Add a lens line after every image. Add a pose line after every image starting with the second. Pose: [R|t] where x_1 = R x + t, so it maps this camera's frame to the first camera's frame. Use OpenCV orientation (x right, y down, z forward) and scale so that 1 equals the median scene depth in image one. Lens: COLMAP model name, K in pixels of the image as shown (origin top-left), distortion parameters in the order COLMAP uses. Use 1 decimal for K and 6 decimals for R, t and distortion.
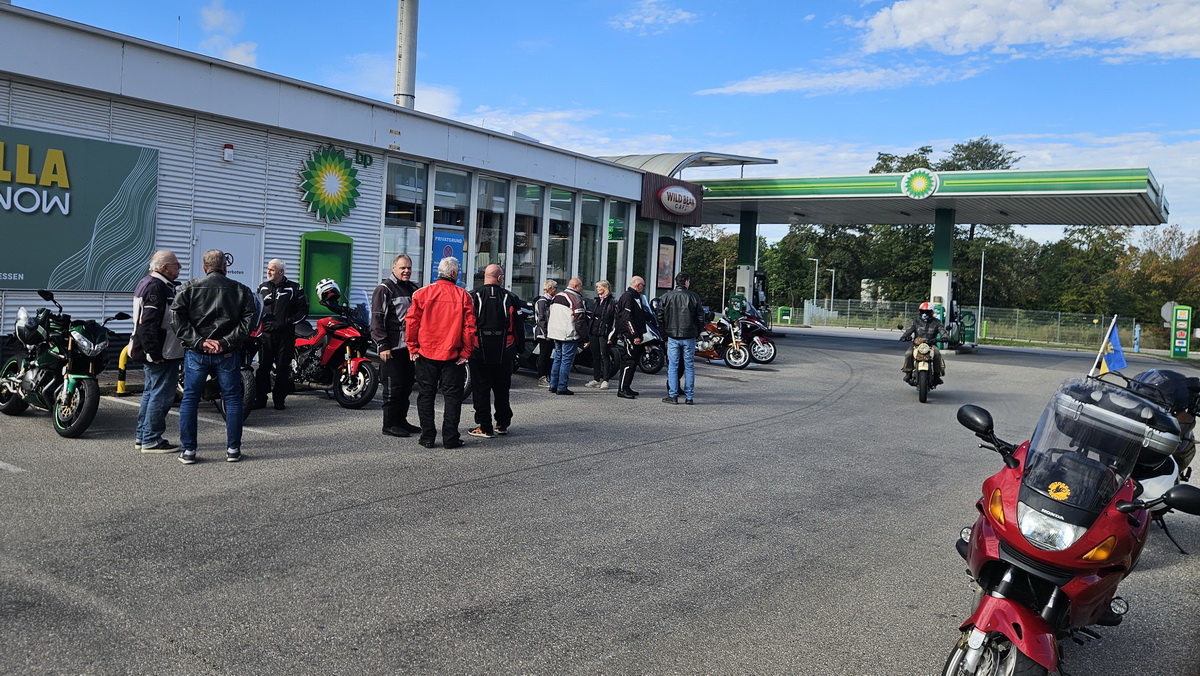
lens RADIAL K [[913.0, 0, 559.3], [0, 913.0, 290.4], [0, 0, 1]] dist [0.068162, -0.042830]
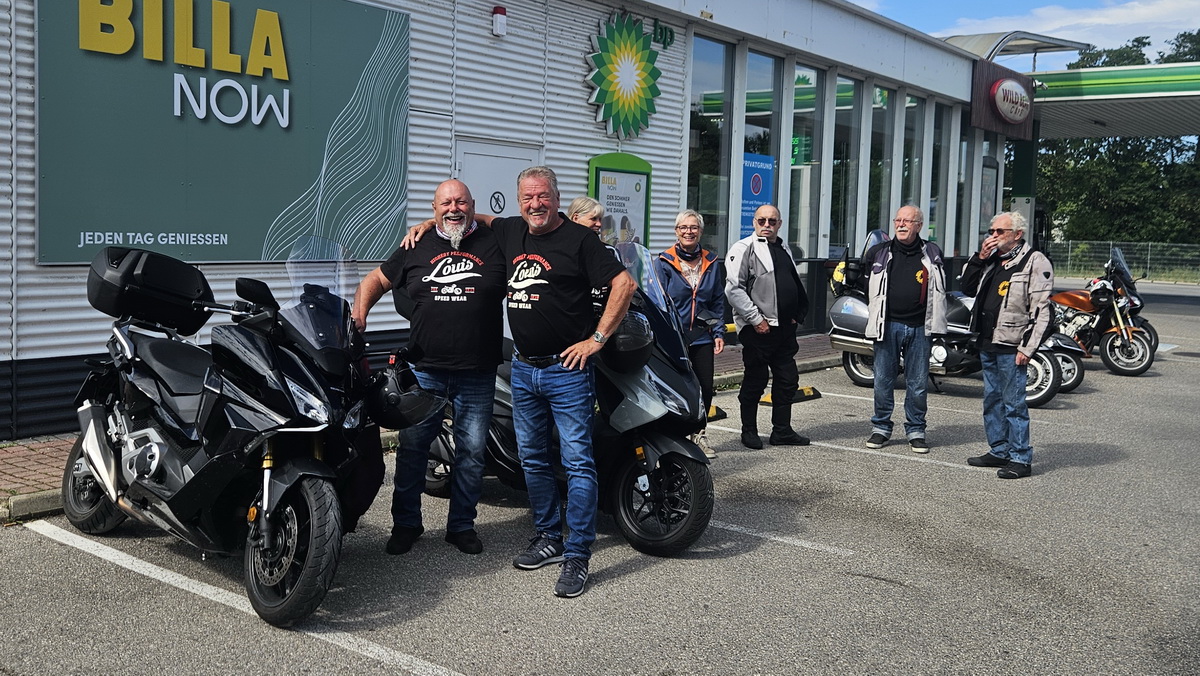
lens RADIAL K [[1138.2, 0, 601.3], [0, 1138.2, 283.3], [0, 0, 1]] dist [0.064496, 0.000000]
pose [[0.999747, -0.018858, -0.012245, -0.263428], [0.019357, 0.998931, 0.041976, -0.009827], [0.011441, -0.042202, 0.999044, 0.237550]]
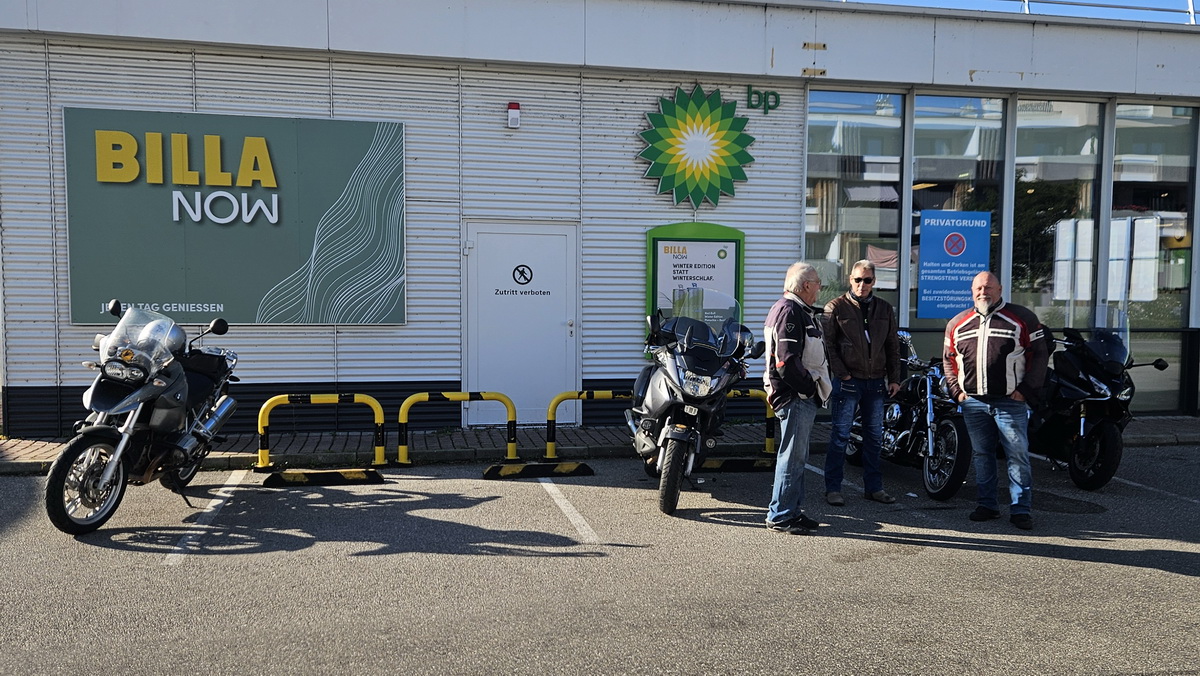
lens RADIAL K [[1025.7, 0, 628.6], [0, 1025.7, 340.5], [0, 0, 1]] dist [0.071249, -0.017579]
pose [[0.740372, -0.005626, -0.672173, 0.192637], [0.021166, 0.999664, 0.014947, 0.005285], [0.671864, -0.025294, 0.740243, 0.452745]]
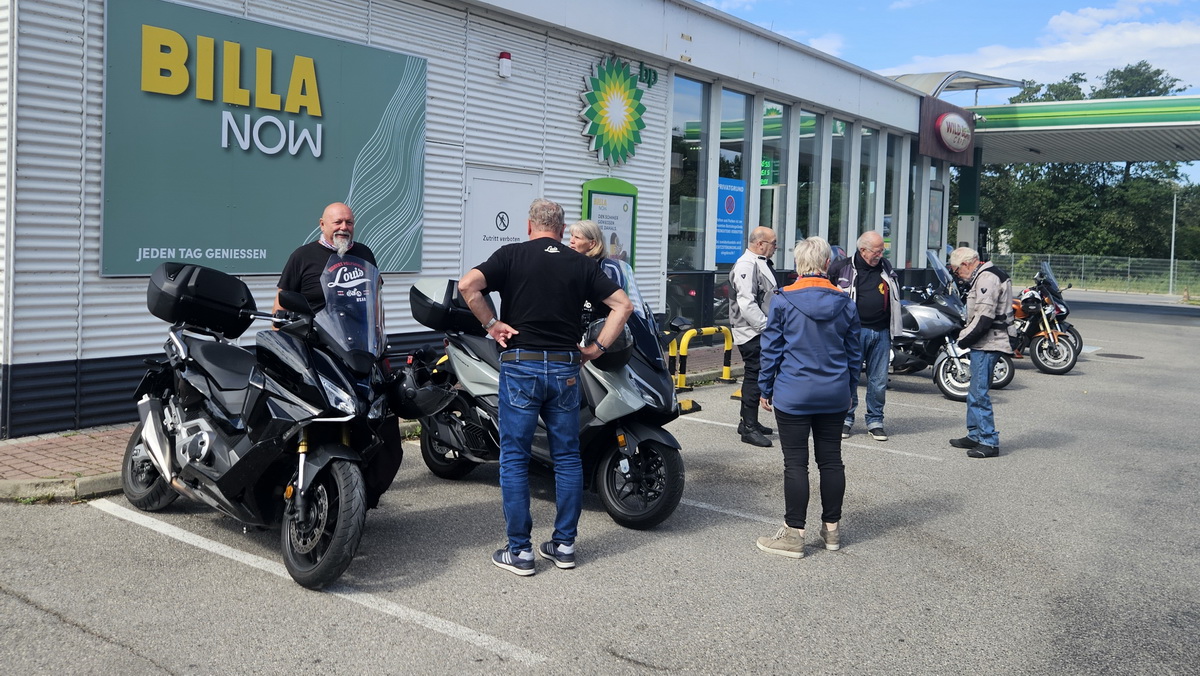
lens RADIAL K [[1025.7, 0, 613.9], [0, 1025.7, 253.6], [0, 0, 1]] dist [0.071249, -0.017579]
pose [[0.999868, -0.015457, 0.004949, -0.260193], [0.015418, 0.999850, 0.007827, -0.012867], [-0.005069, -0.007750, 0.999957, 0.215469]]
